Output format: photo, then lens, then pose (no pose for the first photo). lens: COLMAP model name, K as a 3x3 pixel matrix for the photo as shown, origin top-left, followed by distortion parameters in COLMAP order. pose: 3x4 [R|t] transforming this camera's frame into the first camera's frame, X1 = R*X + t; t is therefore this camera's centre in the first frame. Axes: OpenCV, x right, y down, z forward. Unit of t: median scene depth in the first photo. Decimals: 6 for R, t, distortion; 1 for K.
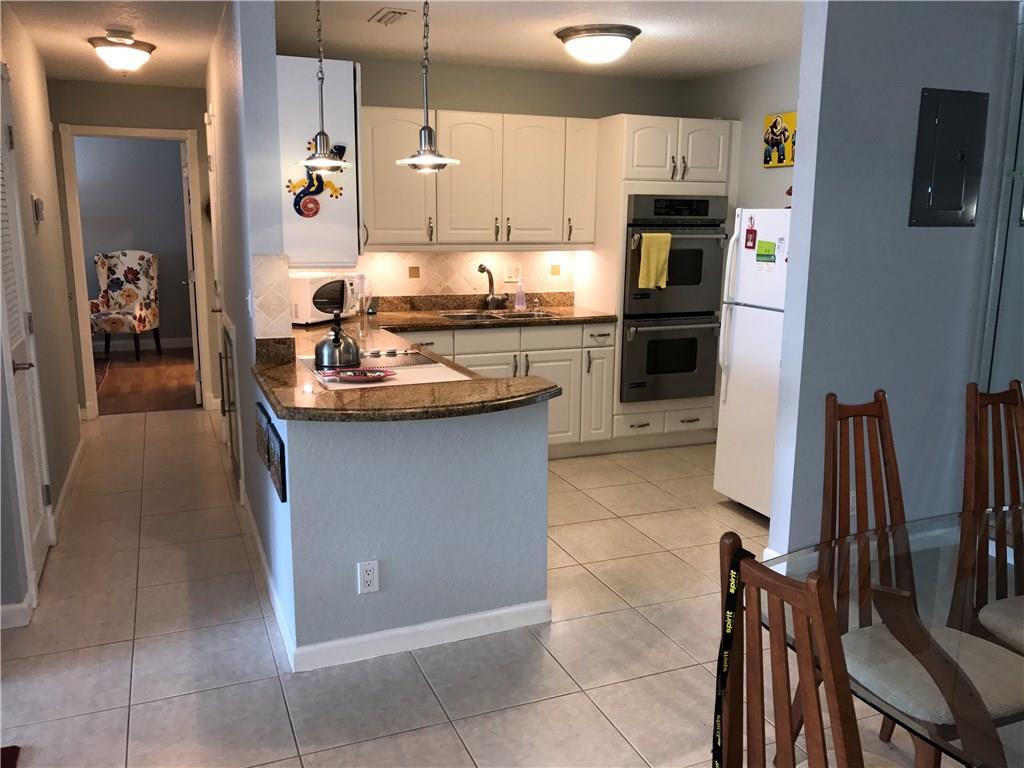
lens RADIAL K [[845.1, 0, 511.2], [0, 845.1, 381.3], [0, 0, 1]] dist [-0.000833, 0.002083]
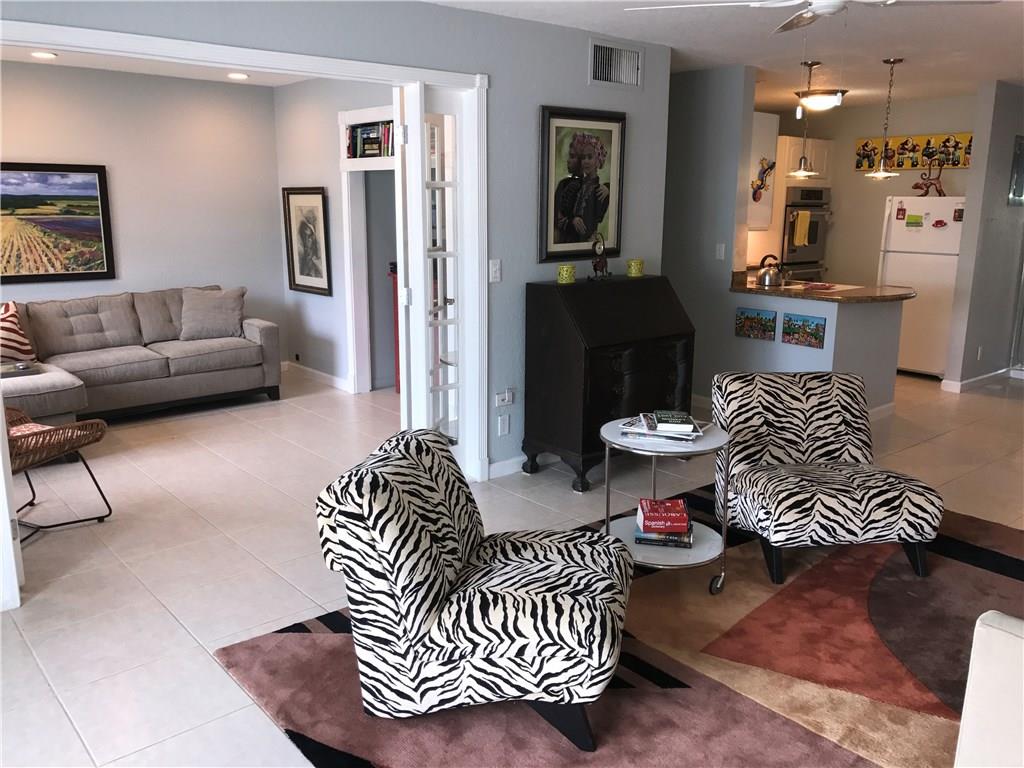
lens RADIAL K [[845.1, 0, 511.0], [0, 845.1, 387.9], [0, 0, 1]] dist [-0.000833, 0.002083]
pose [[0.952115, -0.066796, 0.298354, -0.866322], [0.058311, 0.997603, 0.037264, 0.067419], [-0.300128, -0.018082, 0.953728, -0.370965]]
